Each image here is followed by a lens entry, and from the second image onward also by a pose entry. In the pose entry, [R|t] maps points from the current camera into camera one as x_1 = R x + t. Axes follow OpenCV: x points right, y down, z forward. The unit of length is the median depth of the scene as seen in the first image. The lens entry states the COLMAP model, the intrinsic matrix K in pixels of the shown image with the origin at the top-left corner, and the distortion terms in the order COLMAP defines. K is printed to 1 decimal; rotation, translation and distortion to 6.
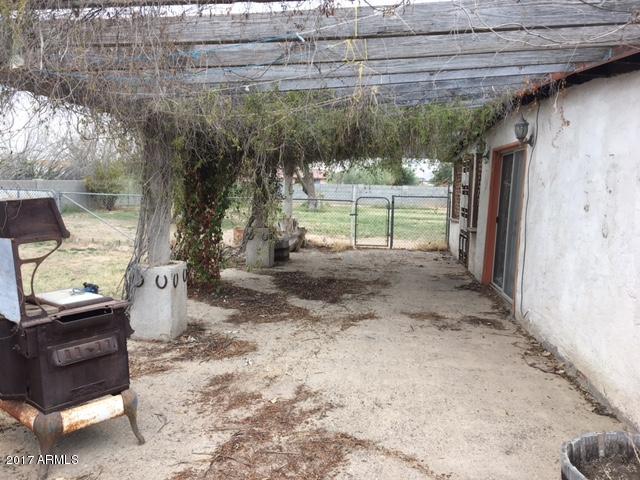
lens RADIAL K [[530.6, 0, 321.1], [0, 530.6, 240.0], [0, 0, 1]] dist [0.069898, -0.106058]
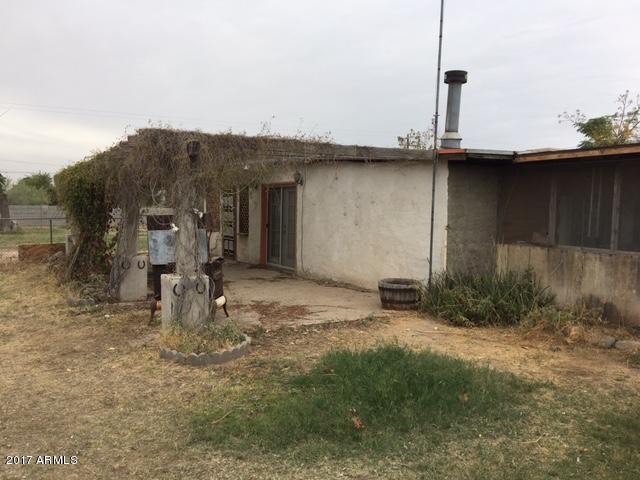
lens RADIAL K [[530.6, 0, 319.4], [0, 530.6, 240.1], [0, 0, 1]] dist [0.069898, -0.106058]
pose [[0.804570, -0.053683, 0.591427, -0.826993], [0.074235, 0.997186, -0.010474, 0.058939], [-0.589200, 0.052331, 0.806290, -0.687377]]
